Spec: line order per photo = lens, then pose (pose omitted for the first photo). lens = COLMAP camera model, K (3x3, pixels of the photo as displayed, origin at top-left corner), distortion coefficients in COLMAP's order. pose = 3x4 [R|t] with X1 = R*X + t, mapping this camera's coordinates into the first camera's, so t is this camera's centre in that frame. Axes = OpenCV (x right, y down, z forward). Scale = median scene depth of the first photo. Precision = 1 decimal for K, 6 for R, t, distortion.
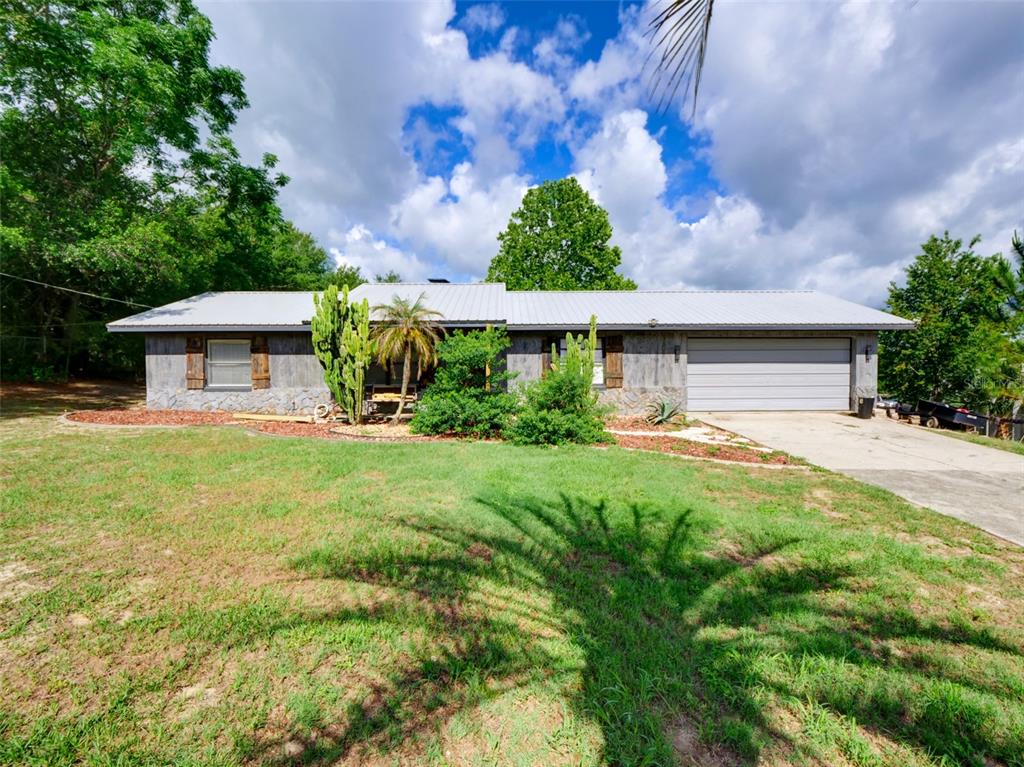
lens RADIAL K [[495.5, 0, 512.0], [0, 495.5, 383.5], [0, 0, 1]] dist [-0.018511, -0.000194]
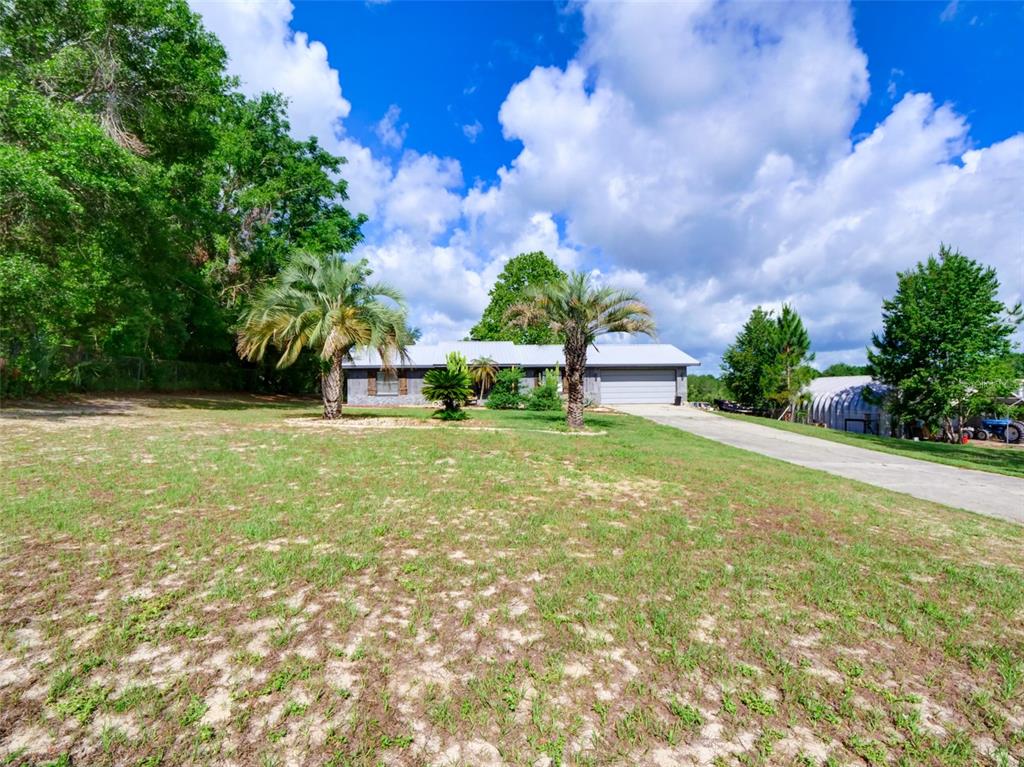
lens RADIAL K [[495.5, 0, 512.0], [0, 495.5, 383.5], [0, 0, 1]] dist [-0.018511, -0.000194]
pose [[0.997624, -0.006070, 0.068622, -0.186938], [0.009365, 0.998813, -0.047803, 0.068919], [-0.068250, 0.048332, 0.996497, -1.162234]]
